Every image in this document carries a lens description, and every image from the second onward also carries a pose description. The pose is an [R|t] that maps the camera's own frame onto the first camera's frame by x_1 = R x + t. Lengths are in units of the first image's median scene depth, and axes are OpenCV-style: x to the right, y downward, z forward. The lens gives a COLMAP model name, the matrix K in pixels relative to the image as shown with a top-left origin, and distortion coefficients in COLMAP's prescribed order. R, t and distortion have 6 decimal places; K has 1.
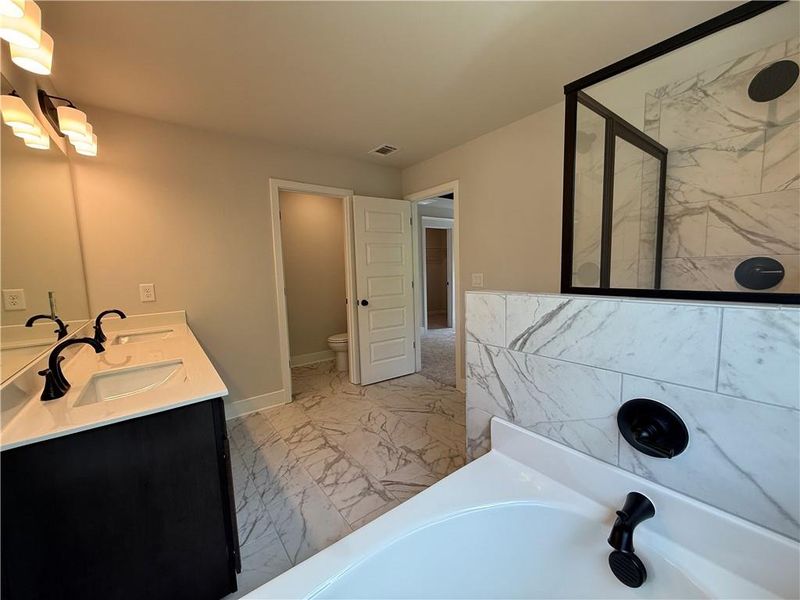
lens RADIAL K [[319.5, 0, 397.7], [0, 319.5, 300.8], [0, 0, 1]] dist [0.000081, 0.000013]
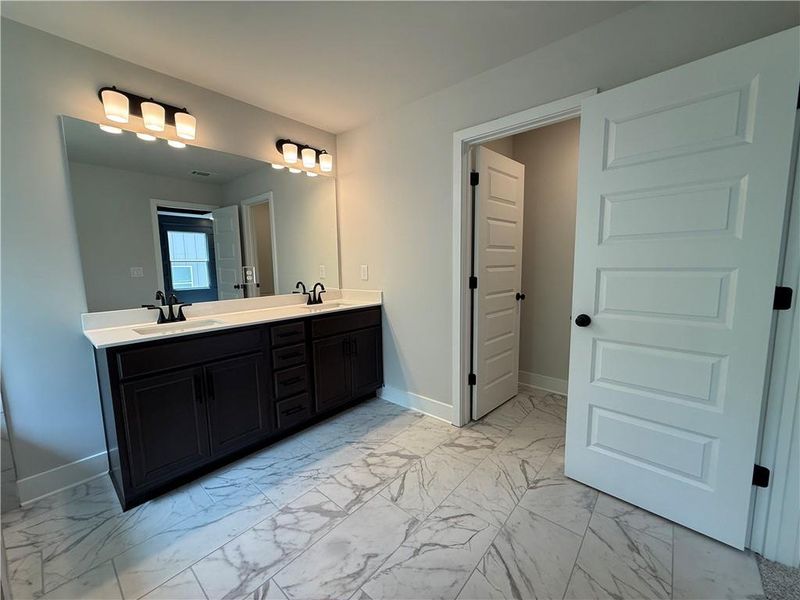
lens RADIAL K [[319.5, 0, 397.7], [0, 319.5, 300.8], [0, 0, 1]] dist [0.000081, 0.000013]
pose [[0.204443, 0.142497, -0.968451, 0.418991], [-0.094471, 0.987602, 0.125371, -0.079724], [0.974309, 0.065859, 0.215370, 0.830637]]
